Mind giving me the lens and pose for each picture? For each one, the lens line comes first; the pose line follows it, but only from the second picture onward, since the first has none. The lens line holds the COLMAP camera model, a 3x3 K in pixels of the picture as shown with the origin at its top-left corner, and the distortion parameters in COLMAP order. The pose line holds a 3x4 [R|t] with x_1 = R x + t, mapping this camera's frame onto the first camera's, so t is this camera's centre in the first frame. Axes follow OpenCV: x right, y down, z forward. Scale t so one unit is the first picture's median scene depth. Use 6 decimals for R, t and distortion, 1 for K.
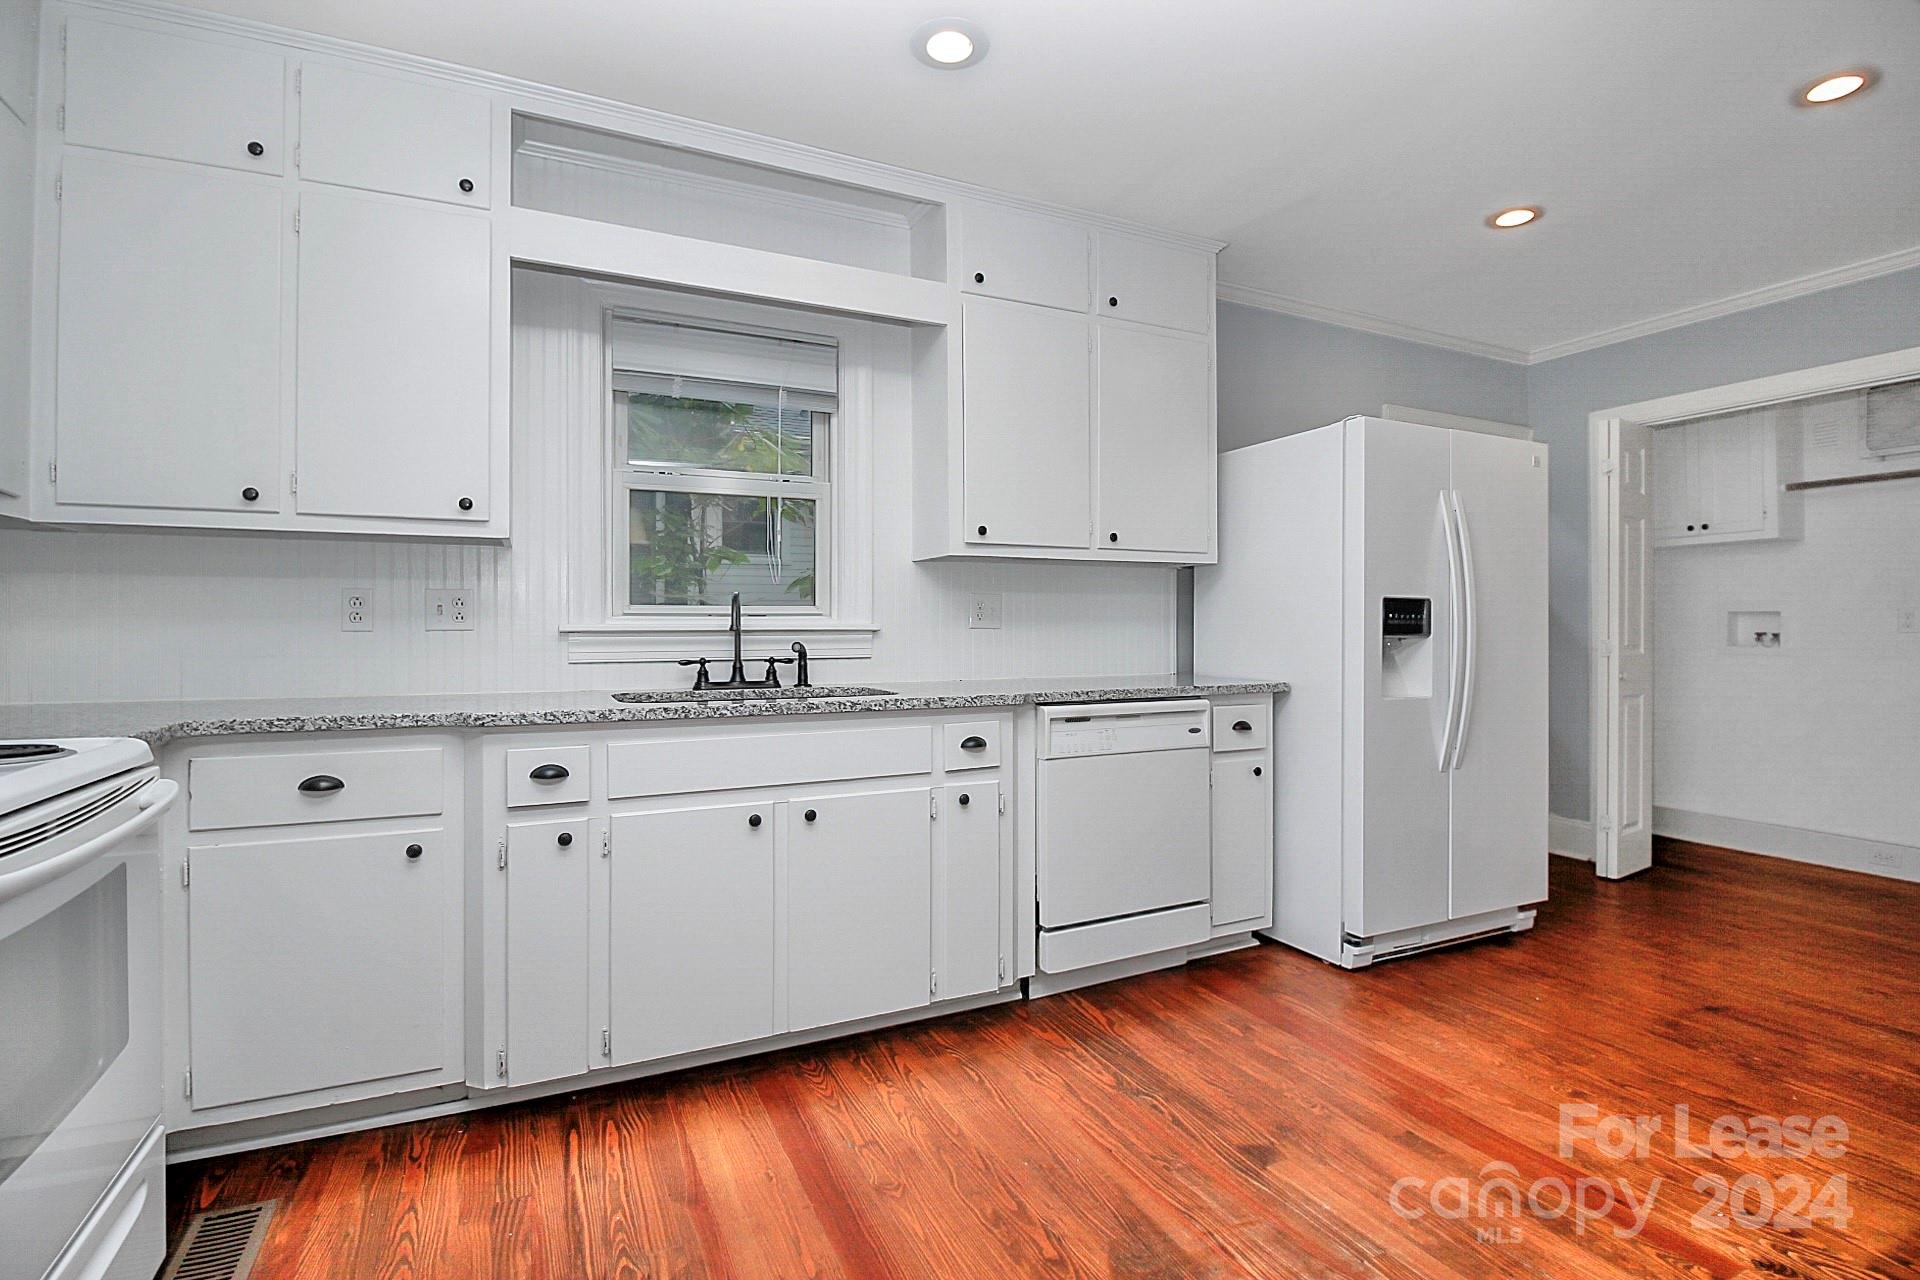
lens RADIAL K [[897.7, 0, 984.1], [0, 897.7, 622.3], [0, 0, 1]] dist [0.001555, -0.012582]
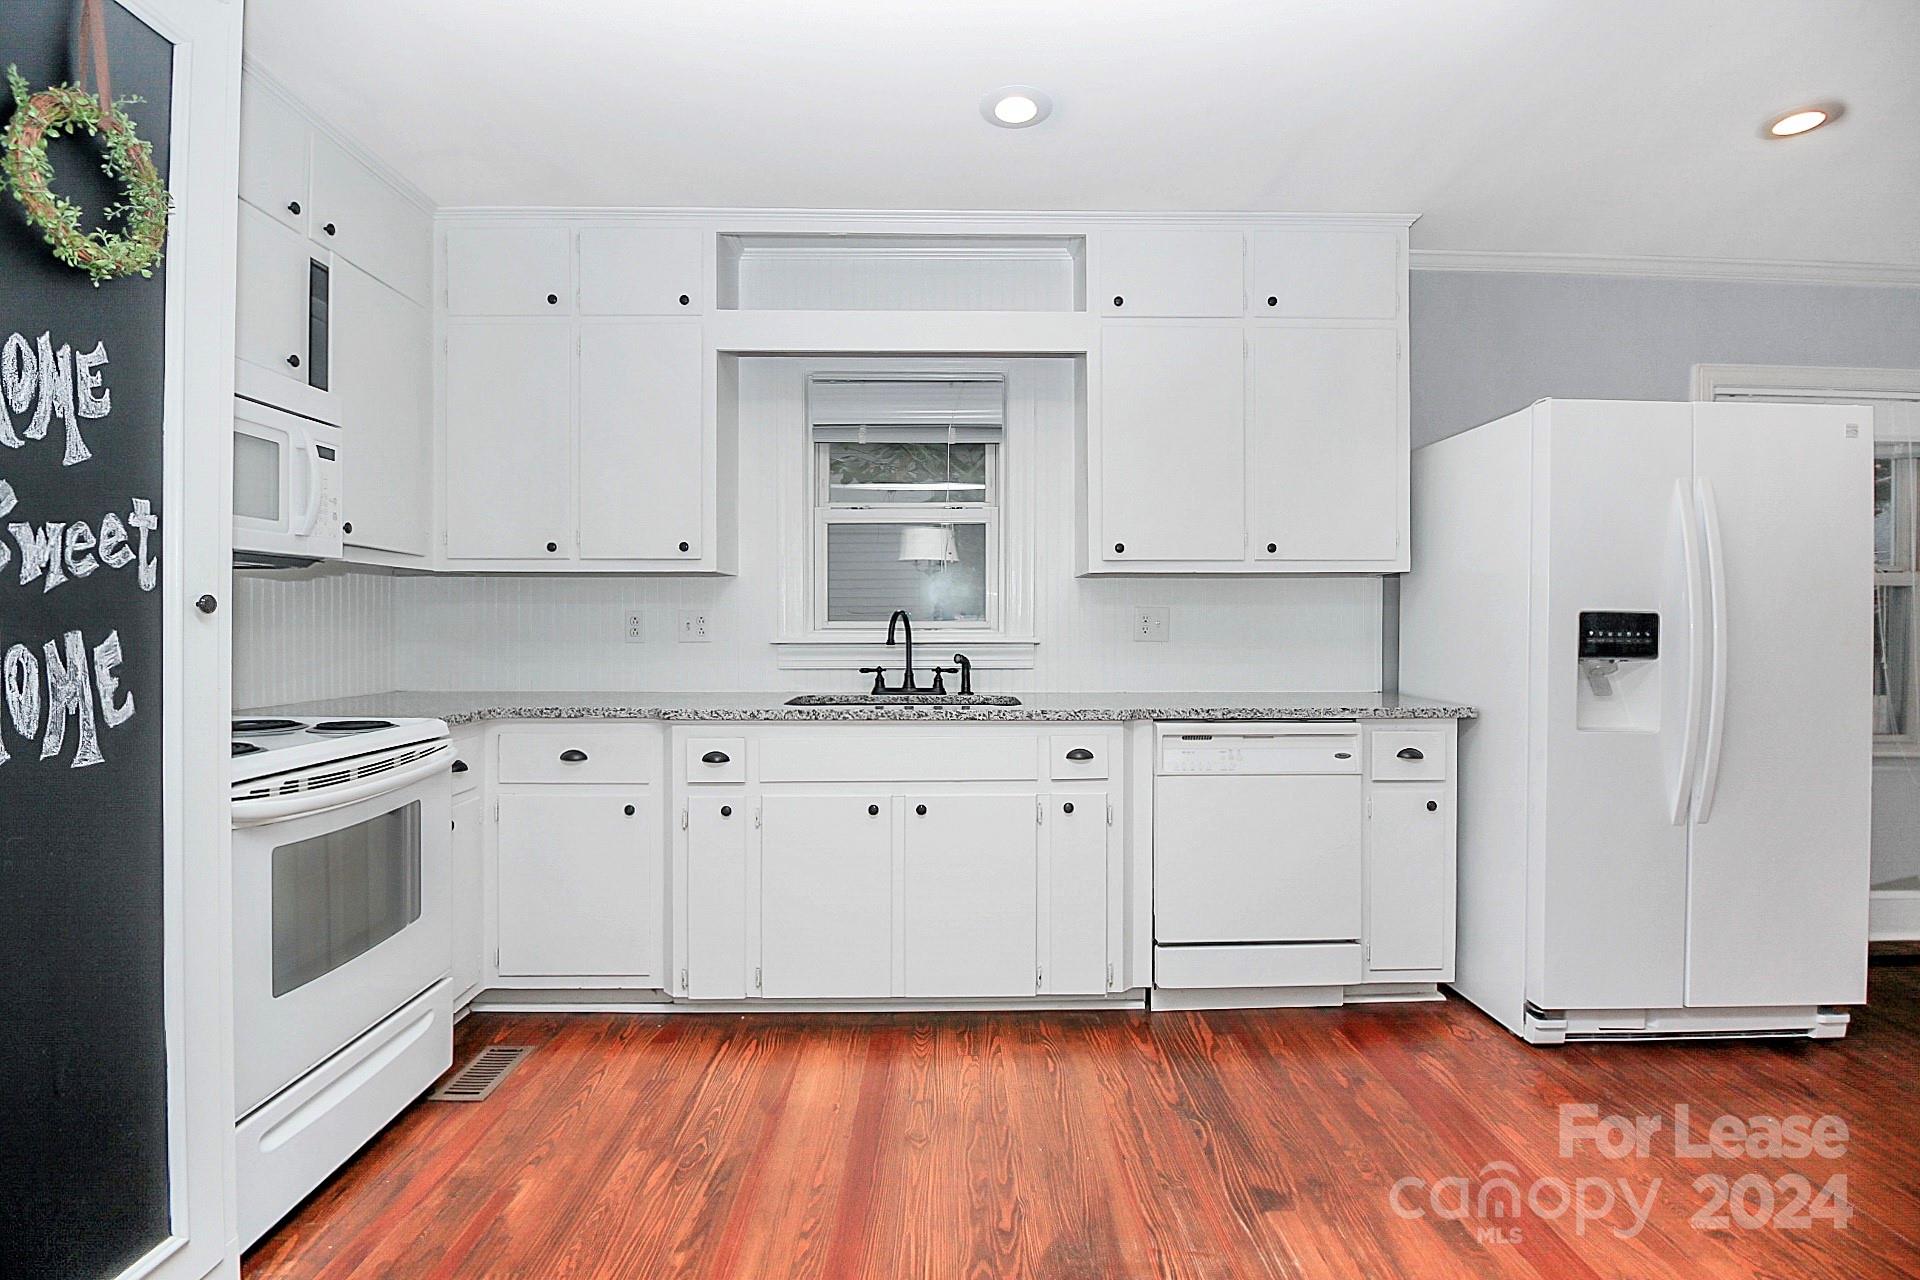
lens RADIAL K [[904.9, 0, 968.7], [0, 904.9, 623.4], [0, 0, 1]] dist [0.000759, -0.013444]
pose [[0.906271, 0.000203, -0.422696, 0.284931], [0.001268, 0.999994, 0.003197, -0.019902], [0.422695, -0.003434, 0.906266, -0.009691]]
